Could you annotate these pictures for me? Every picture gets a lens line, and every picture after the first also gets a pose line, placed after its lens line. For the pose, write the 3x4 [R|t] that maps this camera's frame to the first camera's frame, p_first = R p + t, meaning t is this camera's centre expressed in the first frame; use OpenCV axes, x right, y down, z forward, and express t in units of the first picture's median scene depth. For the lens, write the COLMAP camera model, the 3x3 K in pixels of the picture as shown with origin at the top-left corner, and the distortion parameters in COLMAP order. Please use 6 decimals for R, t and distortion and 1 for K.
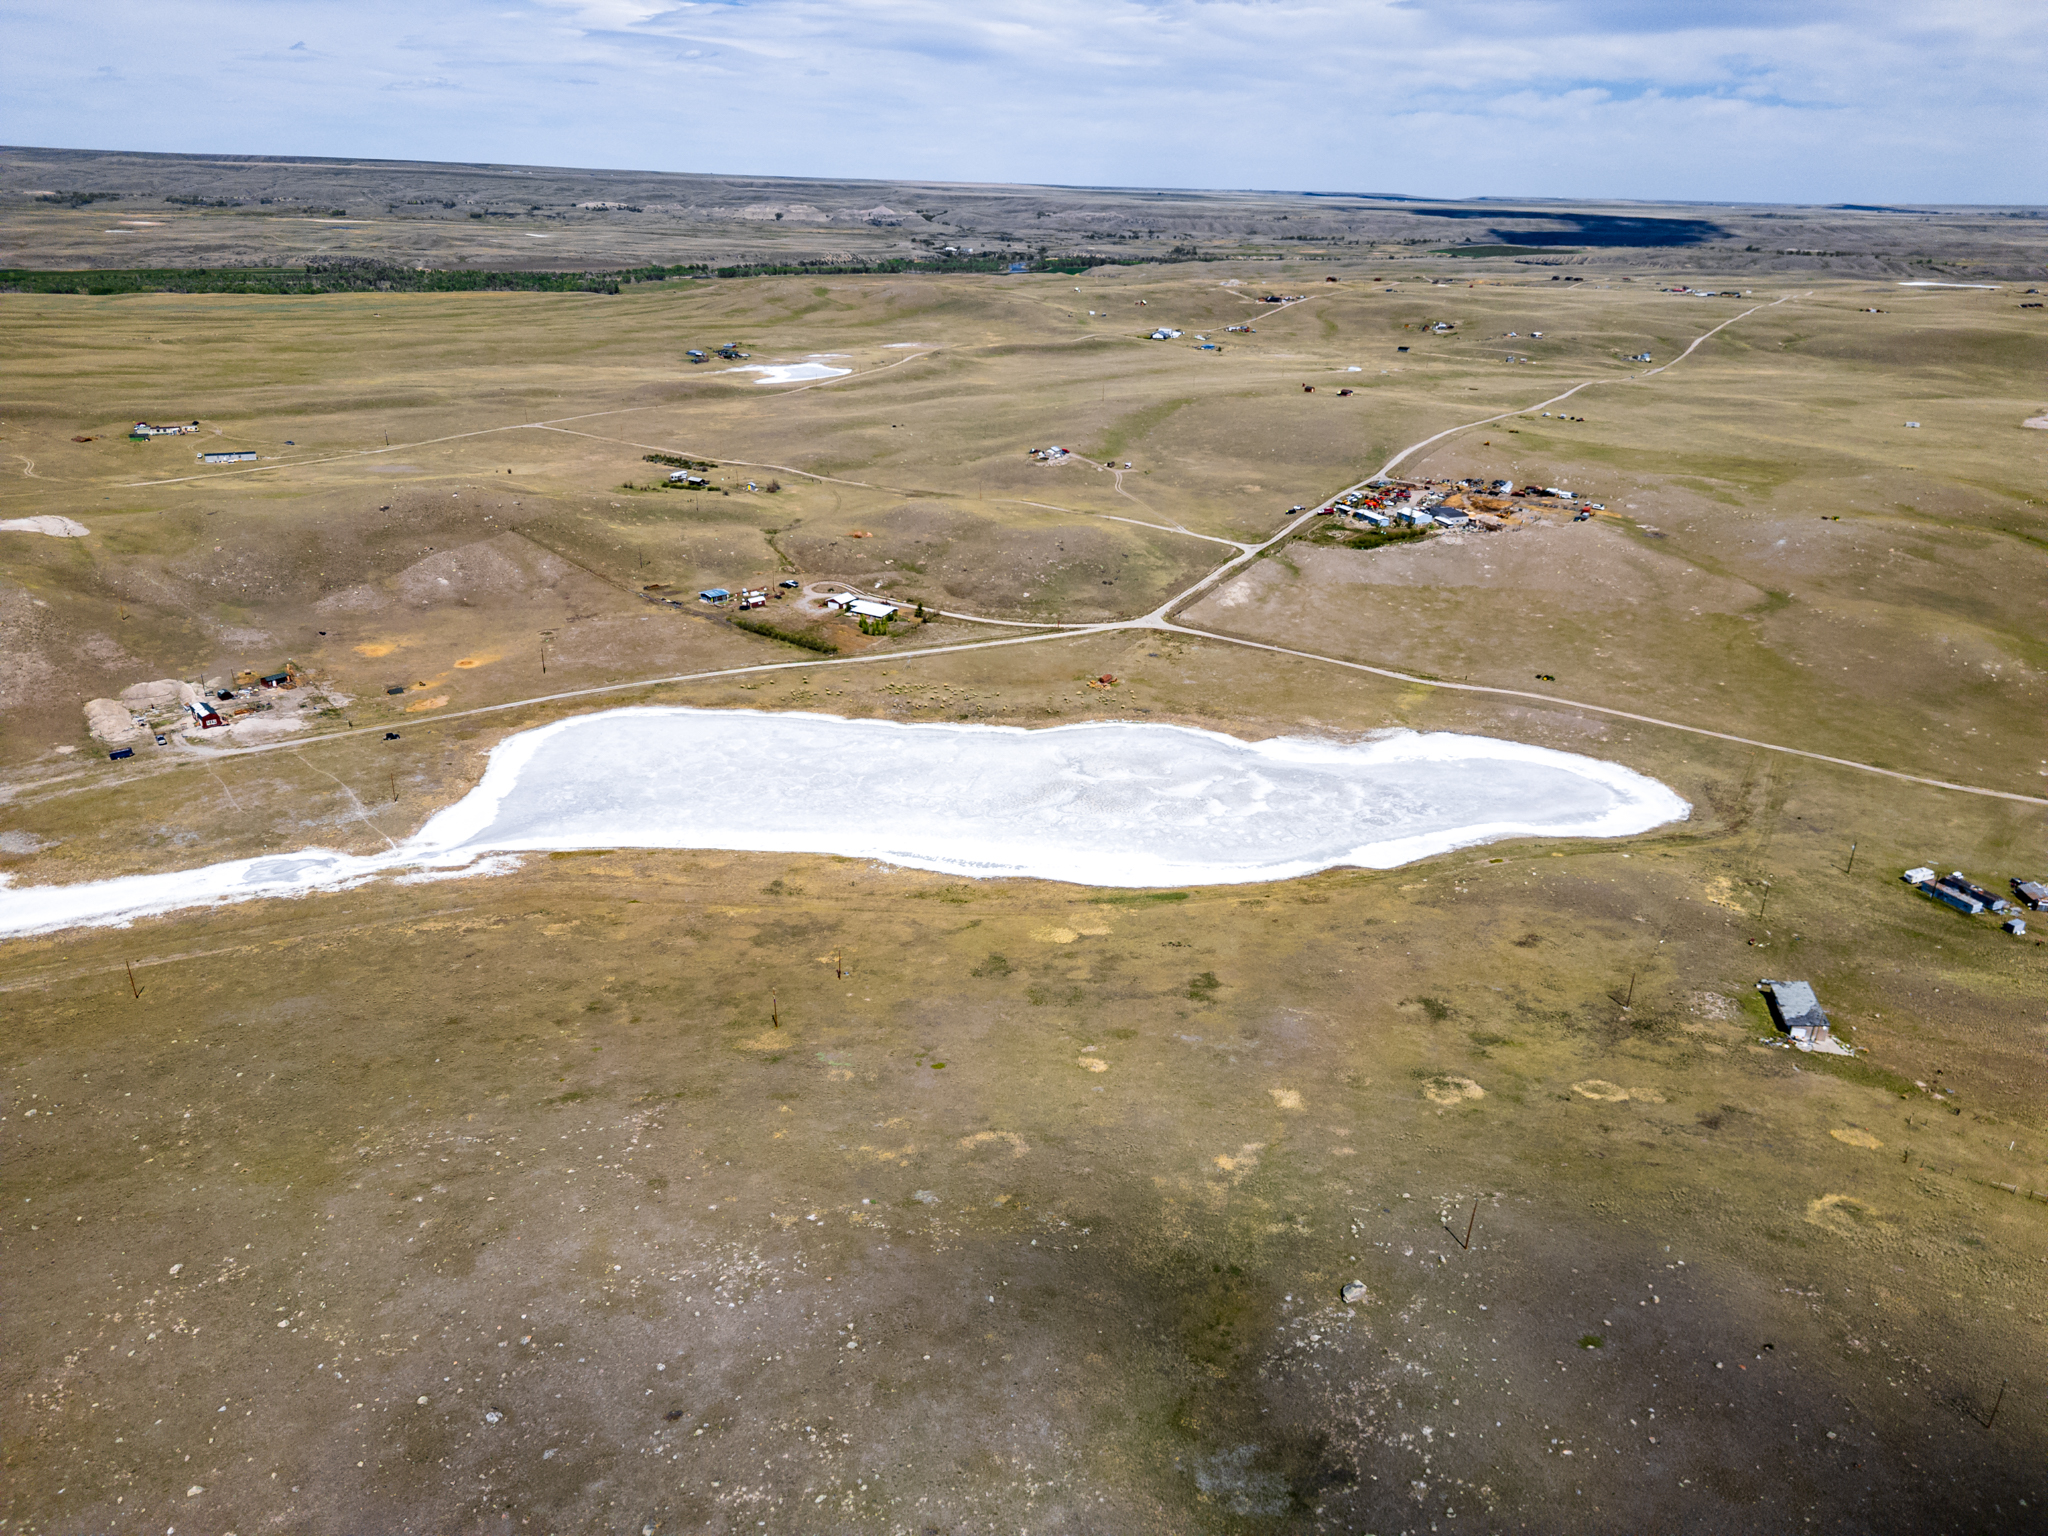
lens RADIAL K [[1436.5, 0, 1016.8], [0, 1436.5, 767.2], [0, 0, 1]] dist [0.052118, -0.038500]
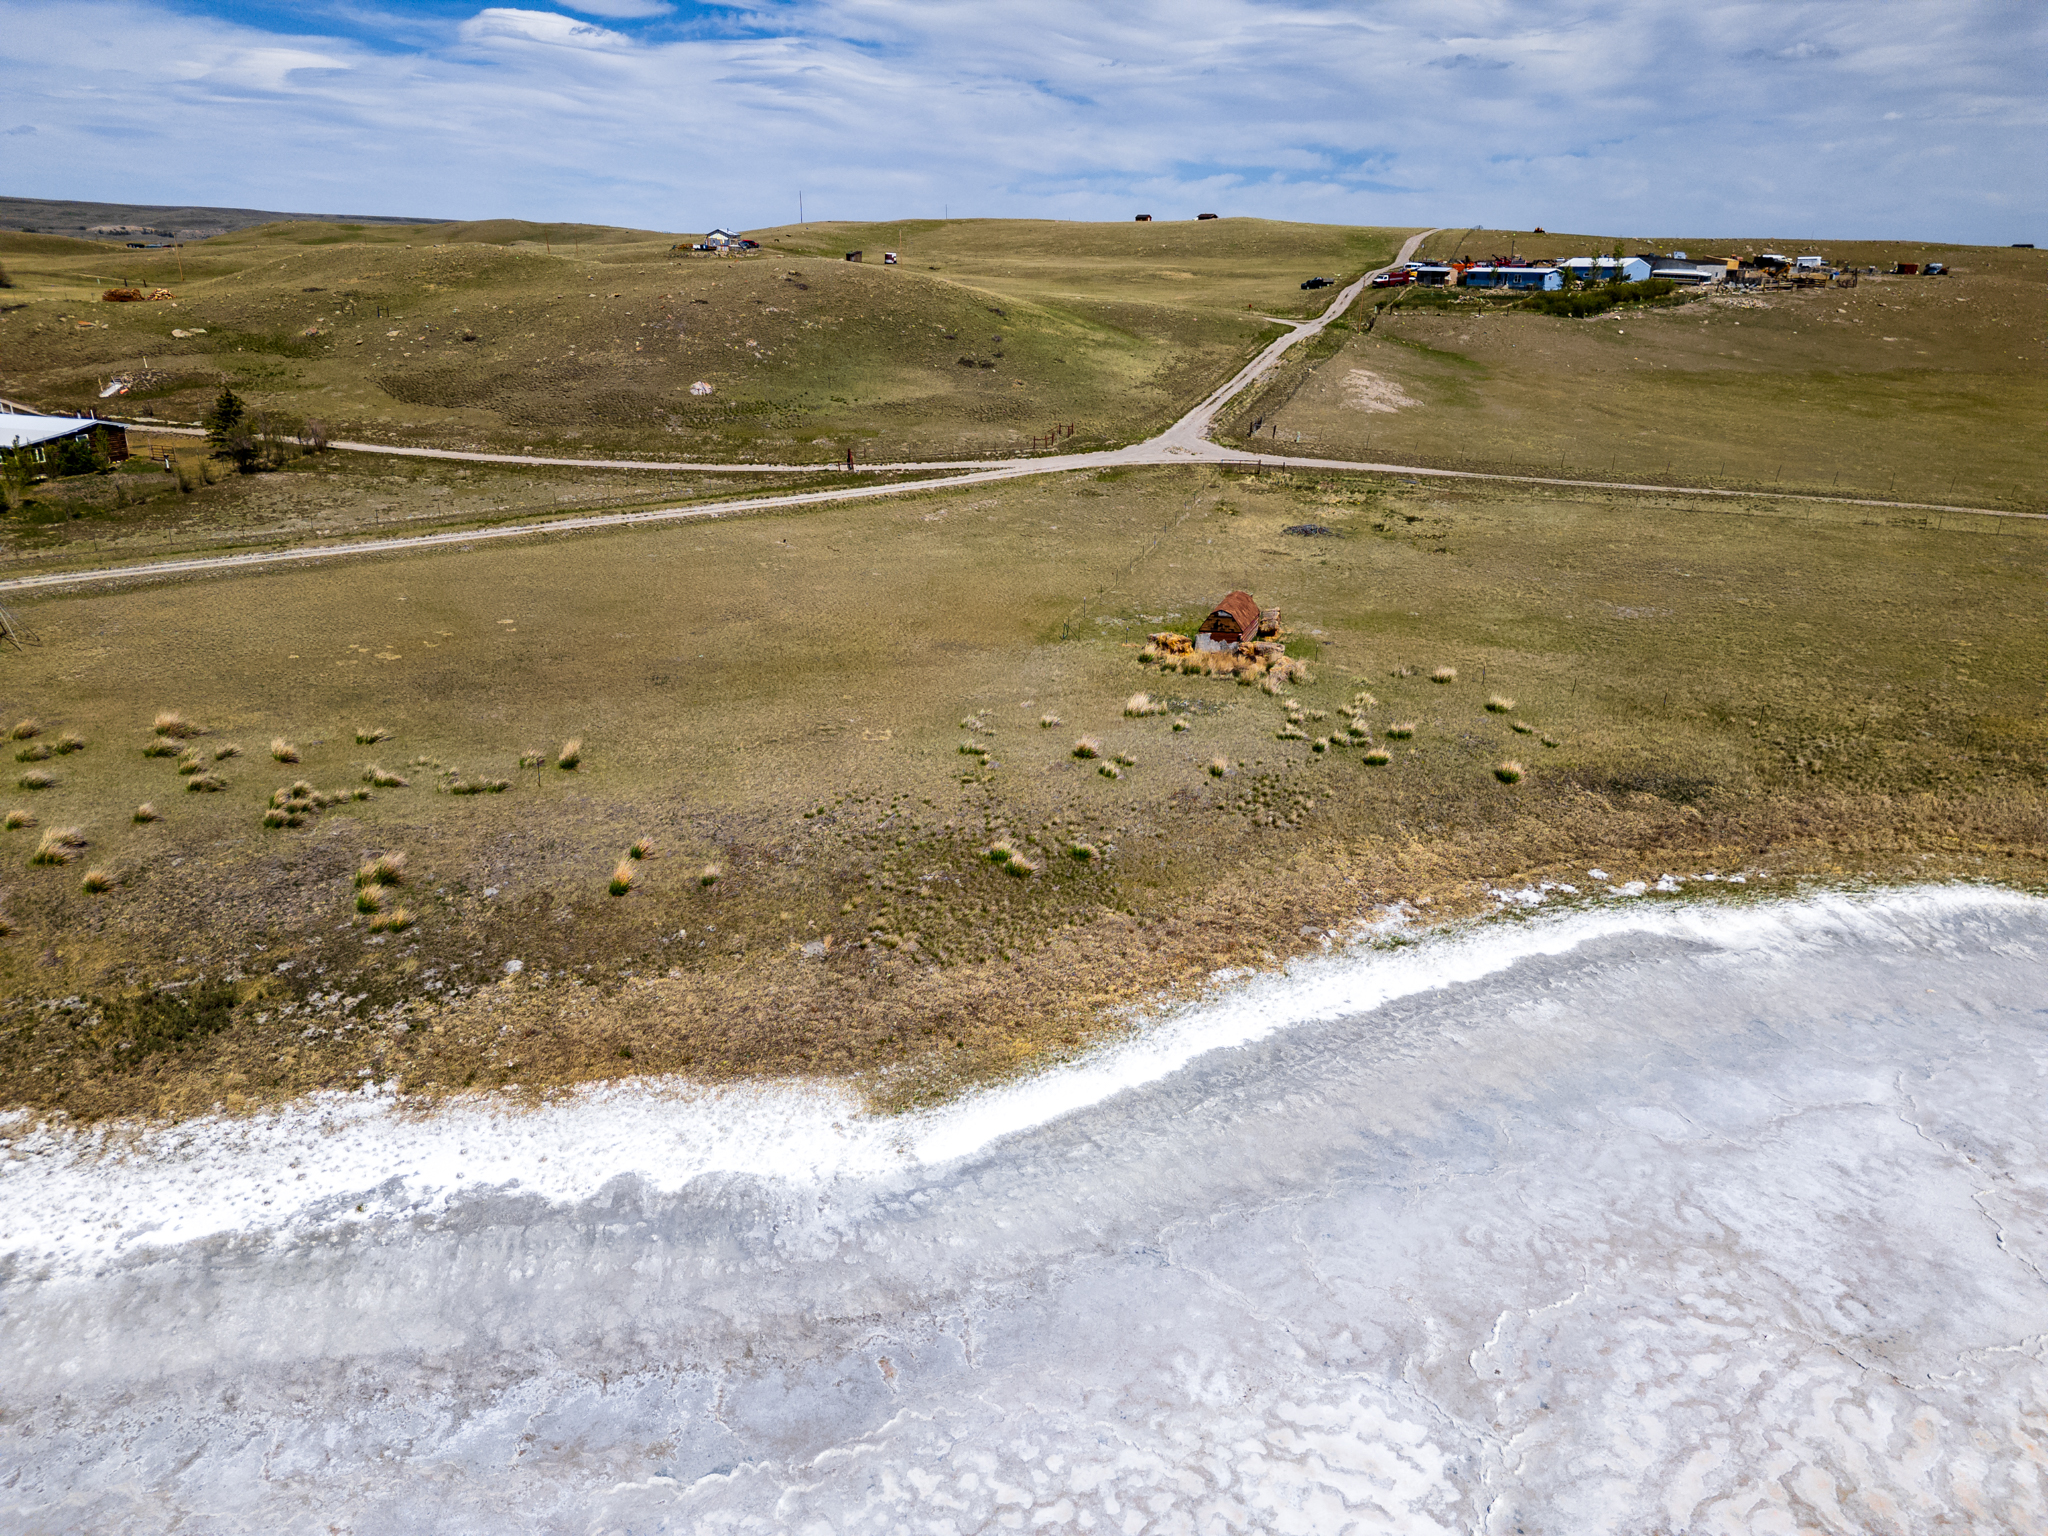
lens RADIAL K [[1436.5, 0, 1023.2], [0, 1436.5, 763.3], [0, 0, 1]] dist [0.052118, -0.038500]
pose [[0.970083, -0.082697, 0.228253, -0.002638], [0.093139, 0.995026, -0.035343, -0.034963], [-0.224195, 0.055545, 0.972960, 0.723464]]
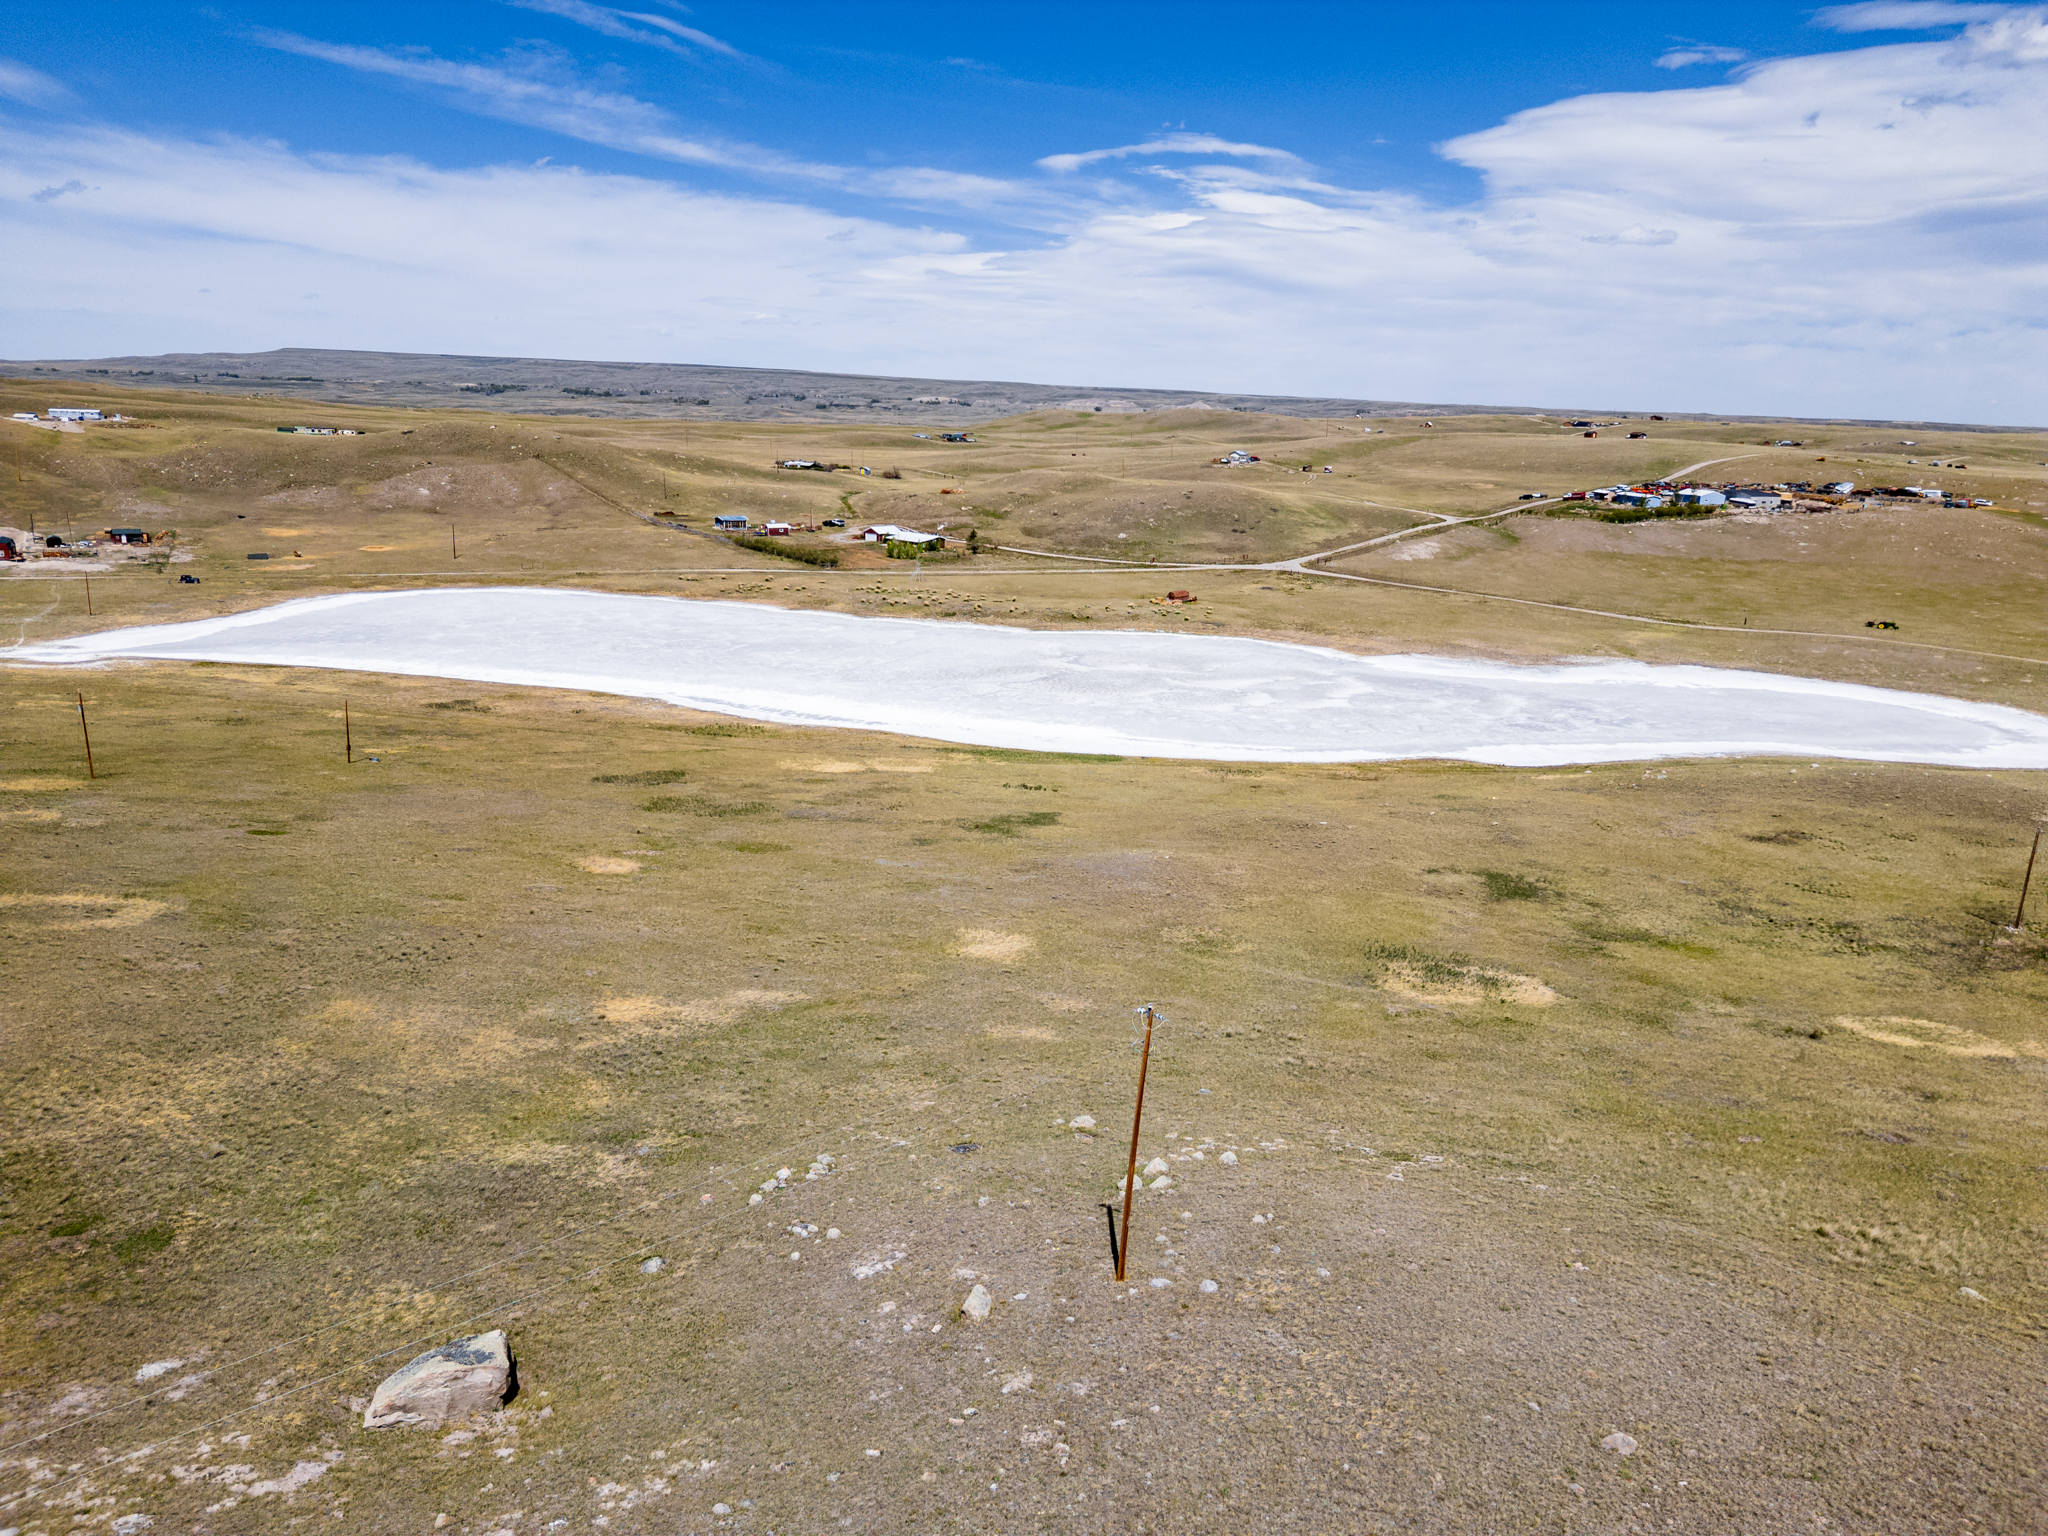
lens RADIAL K [[1436.5, 0, 1021.3], [0, 1436.5, 765.8], [0, 0, 1]] dist [0.052118, -0.038500]
pose [[0.975473, 0.064134, -0.210568, 0.119892], [-0.093797, 0.986525, -0.134053, 0.103178], [0.199134, 0.150516, 0.968344, 0.279893]]
